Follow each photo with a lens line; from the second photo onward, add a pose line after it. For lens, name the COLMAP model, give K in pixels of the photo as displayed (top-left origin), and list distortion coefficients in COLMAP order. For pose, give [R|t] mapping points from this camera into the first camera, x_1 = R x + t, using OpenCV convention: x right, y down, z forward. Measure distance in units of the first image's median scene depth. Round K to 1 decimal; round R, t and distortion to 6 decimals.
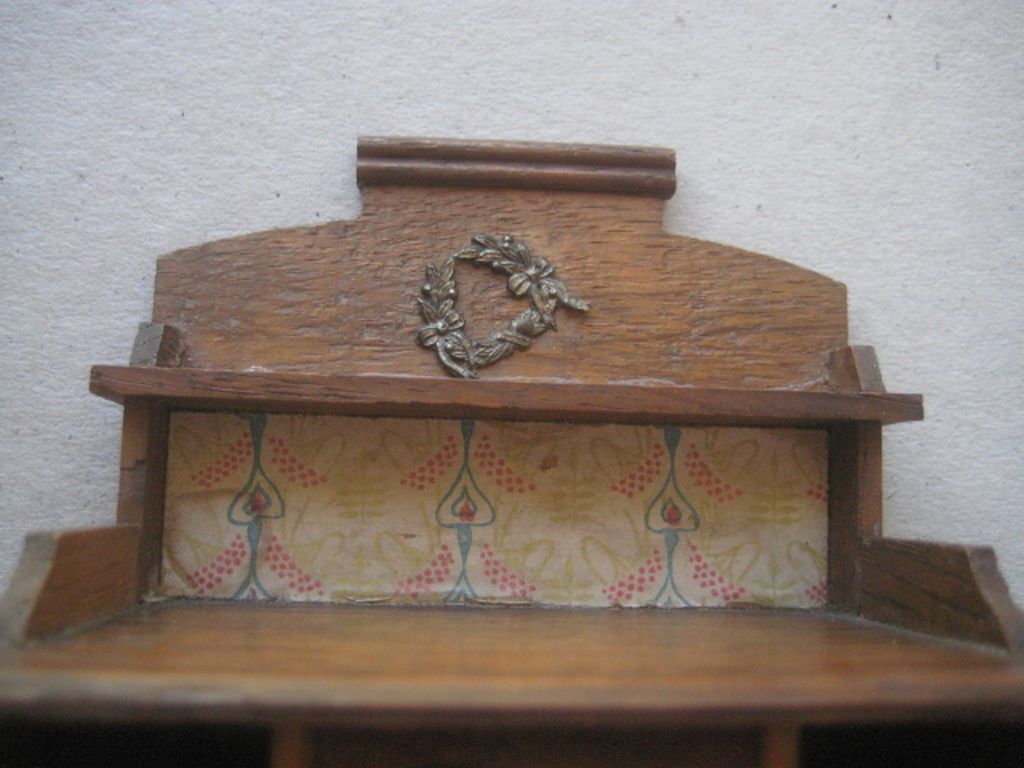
lens RADIAL K [[1067.2, 0, 512.0], [0, 1067.2, 384.0], [0, 0, 1]] dist [-0.147016, 0.016827]
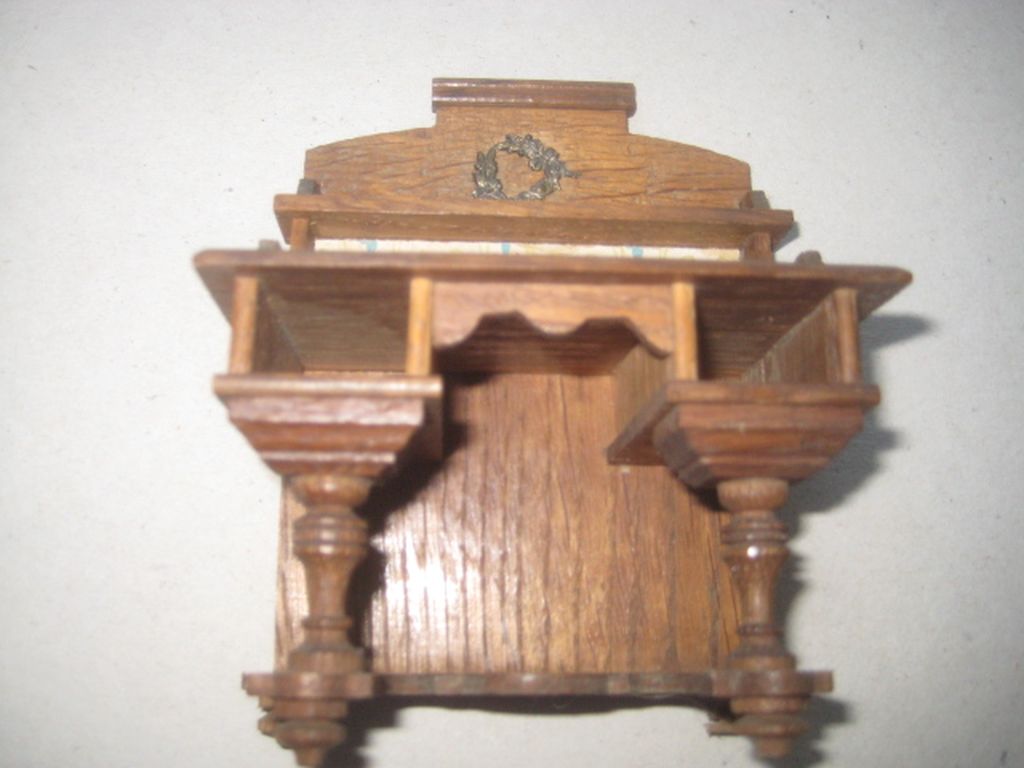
lens RADIAL K [[1067.2, 0, 512.0], [0, 1067.2, 384.0], [0, 0, 1]] dist [-0.147016, 0.016827]
pose [[0.999628, -0.023261, -0.014224, -0.014795], [0.021287, 0.991807, -0.125956, 0.436432], [0.017037, 0.125607, 0.991934, -0.523207]]
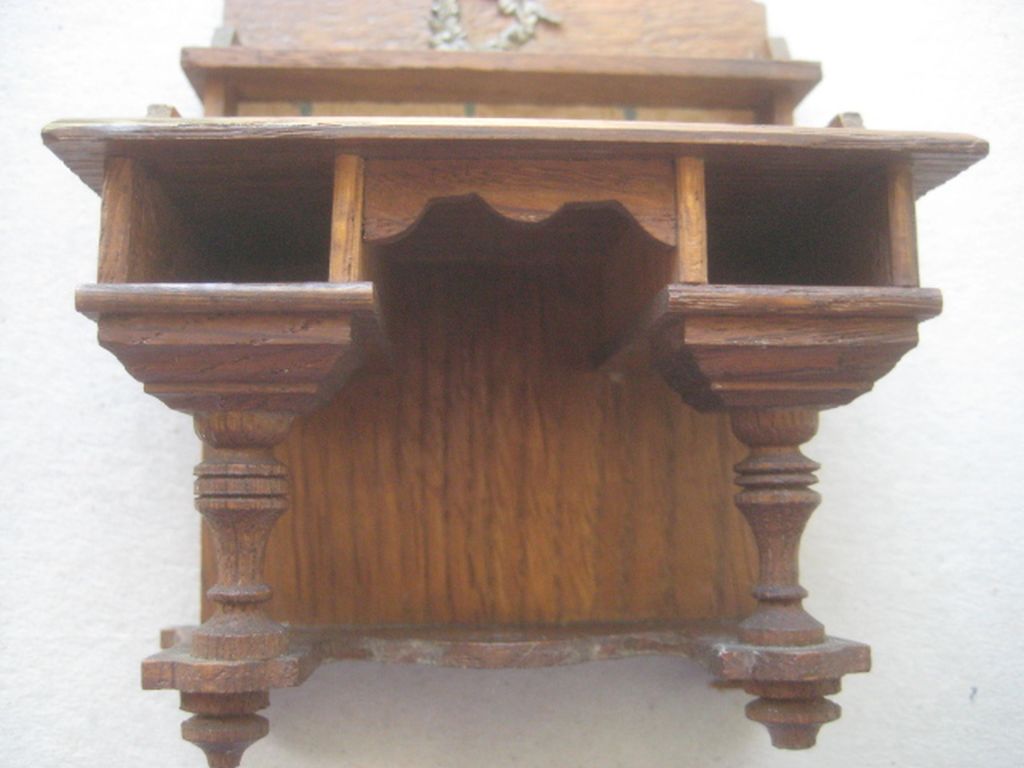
lens RADIAL K [[1067.2, 0, 512.0], [0, 1067.2, 384.0], [0, 0, 1]] dist [-0.147016, 0.016827]
pose [[0.999528, -0.029895, -0.007018, 0.008086], [0.029920, 0.999546, 0.003526, 0.368104], [0.006909, -0.003734, 0.999969, -0.270946]]
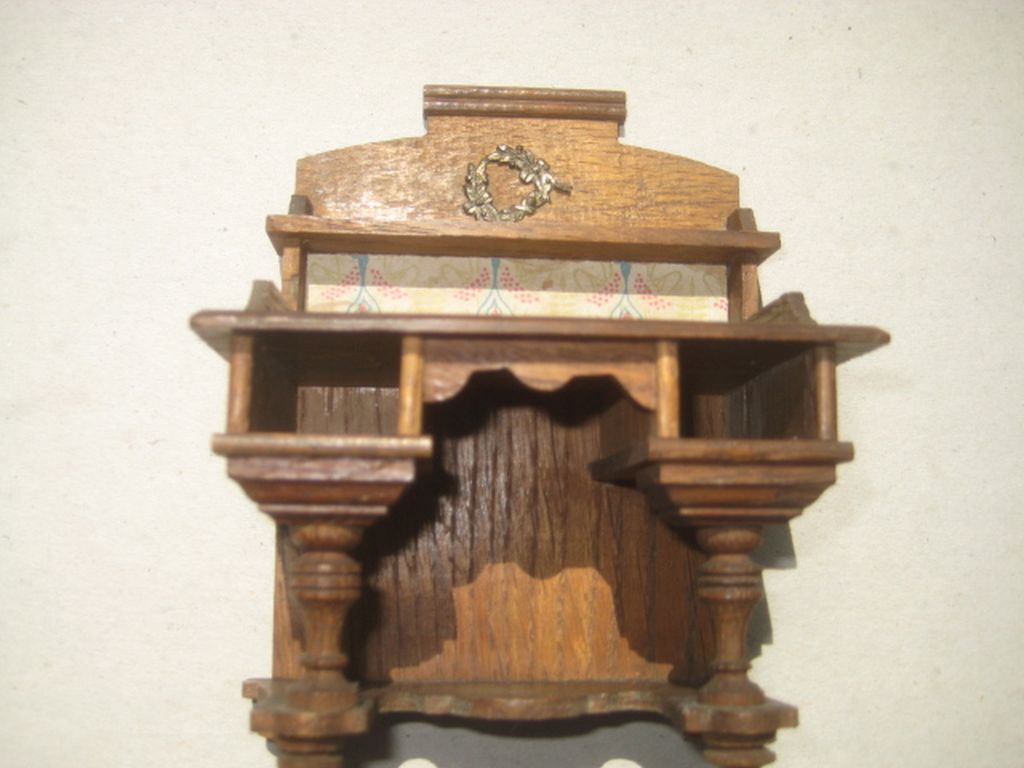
lens RADIAL K [[1067.2, 0, 512.0], [0, 1067.2, 384.0], [0, 0, 1]] dist [-0.147016, 0.016827]
pose [[0.999907, -0.012268, -0.005904, -0.010305], [0.012091, 0.999502, -0.029157, 0.267379], [0.006259, 0.029083, 0.999557, -0.575516]]
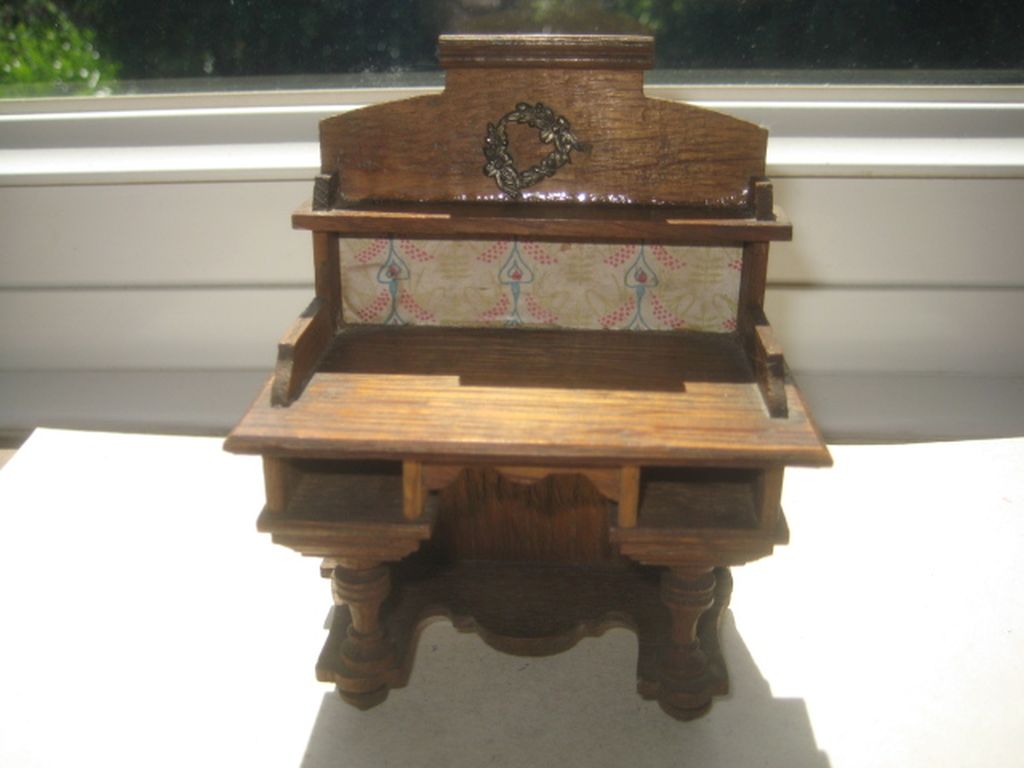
lens RADIAL K [[1067.2, 0, 512.0], [0, 1067.2, 384.0], [0, 0, 1]] dist [-0.147016, 0.016827]
pose [[0.989445, 0.035269, -0.140555, 0.191428], [0.037633, 0.874116, 0.484257, -0.540836], [0.139940, -0.484435, 0.863562, -0.533173]]
